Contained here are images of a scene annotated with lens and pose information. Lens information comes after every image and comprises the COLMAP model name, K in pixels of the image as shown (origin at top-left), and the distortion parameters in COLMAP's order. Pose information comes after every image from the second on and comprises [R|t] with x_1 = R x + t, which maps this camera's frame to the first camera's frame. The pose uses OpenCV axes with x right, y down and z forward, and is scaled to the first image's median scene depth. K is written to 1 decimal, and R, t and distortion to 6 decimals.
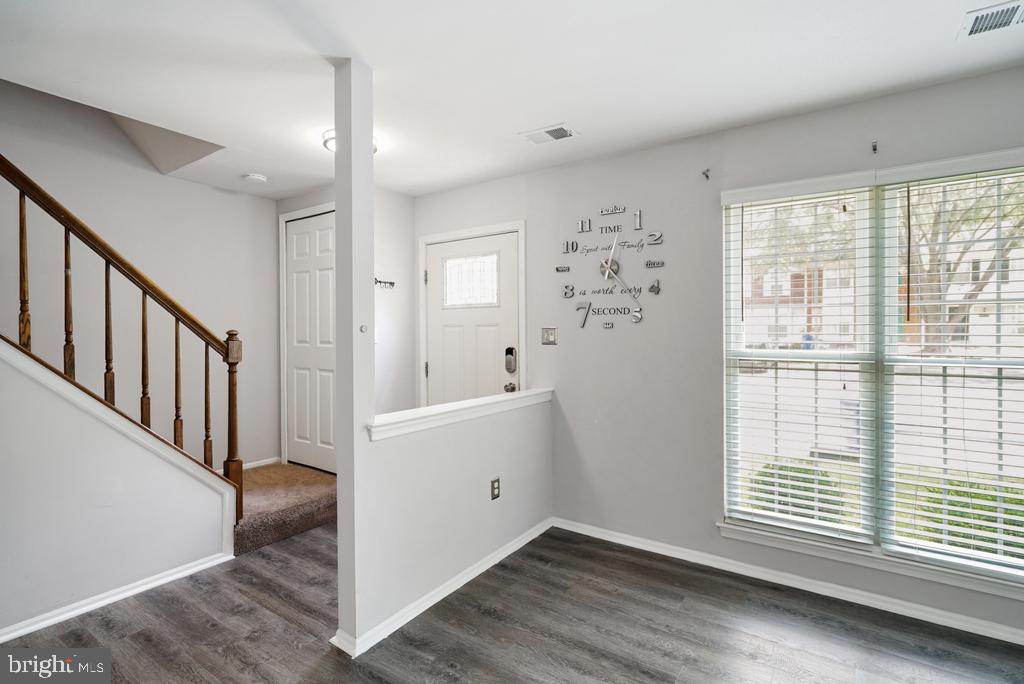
lens RADIAL K [[489.1, 0, 517.2], [0, 489.1, 329.3], [0, 0, 1]] dist [-0.003559, -0.000979]
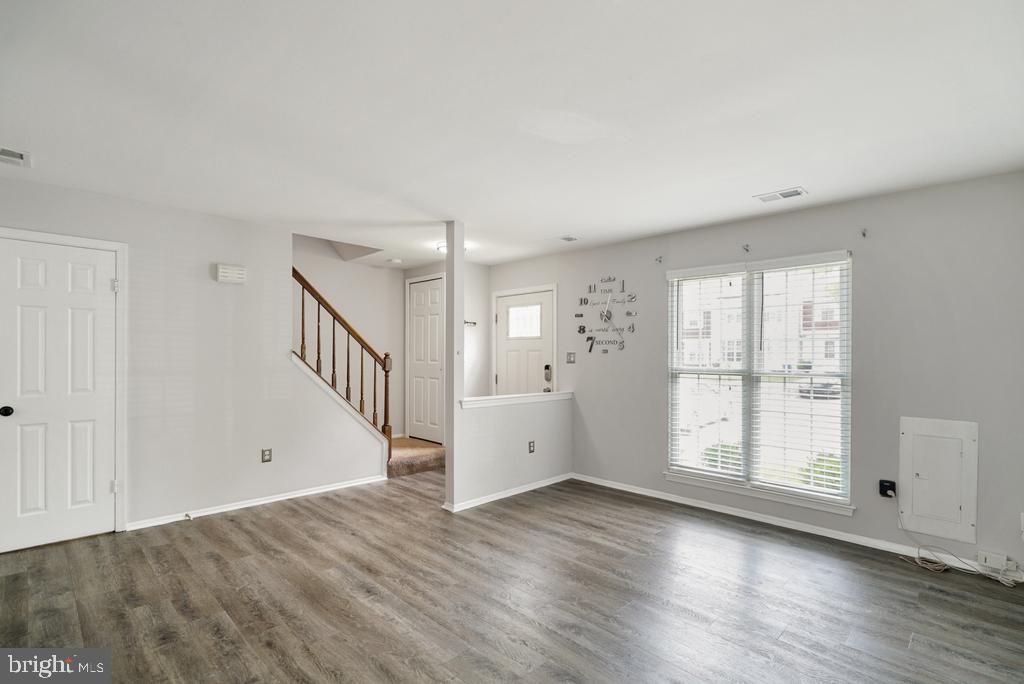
lens RADIAL K [[489.4, 0, 506.2], [0, 489.4, 353.2], [0, 0, 1]] dist [0.000906, -0.000109]
pose [[0.980916, 0.007290, -0.194297, 0.186851], [-0.007062, 0.999973, 0.001865, -0.002321], [0.194305, -0.000457, 0.980941, -0.653667]]
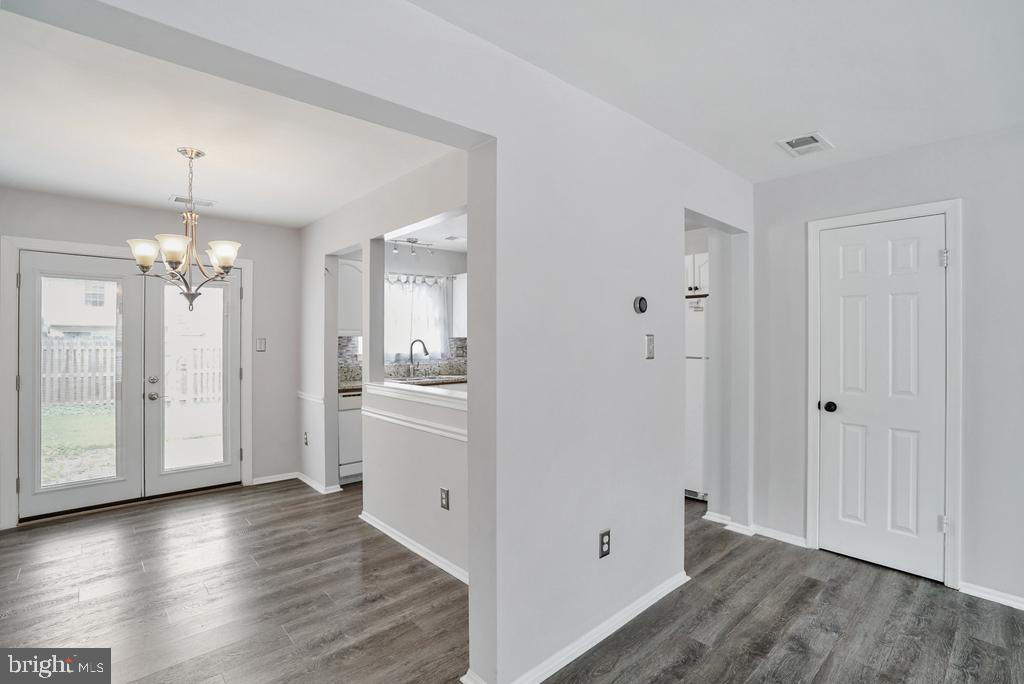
lens RADIAL K [[480.7, 0, 510.1], [0, 480.7, 332.9], [0, 0, 1]] dist [-0.045925, 0.012832]
pose [[-0.236244, -0.009538, -0.971647, 0.041826], [-0.001069, 0.999954, -0.009556, -0.011541], [0.971693, -0.001219, -0.236243, -0.238441]]
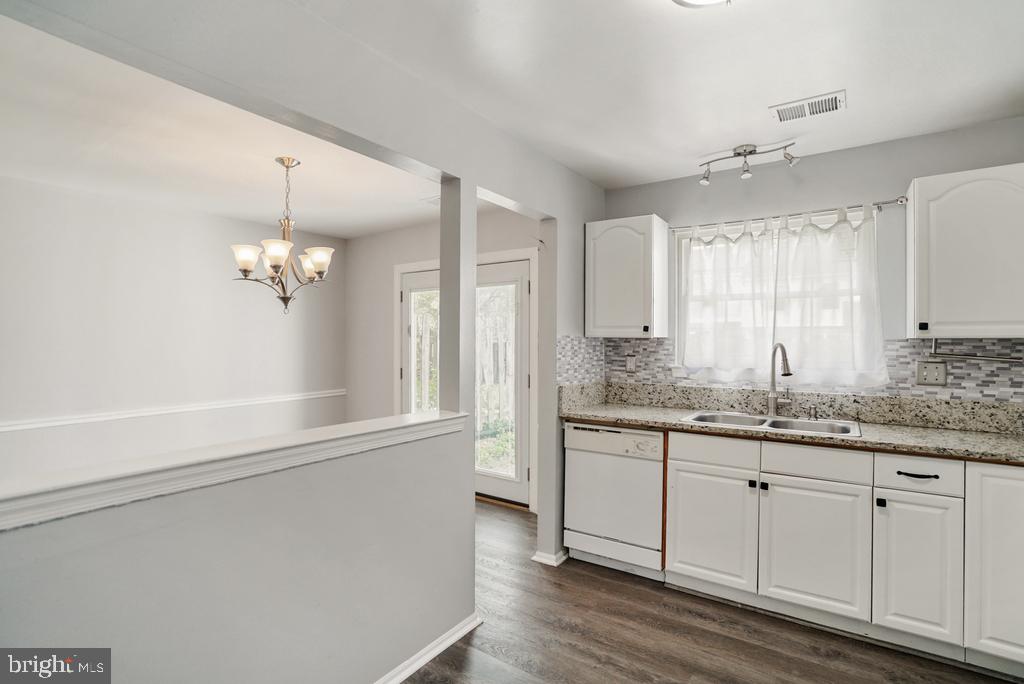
lens RADIAL K [[488.8, 0, 512.0], [0, 488.8, 342.0], [0, 0, 1]] dist [-0.068022, 0.025590]
pose [[-0.999978, 0.000180, 0.006664, -1.156701], [0.000219, 0.999983, 0.005818, -0.010669], [-0.006662, 0.005820, -0.999961, -0.092240]]
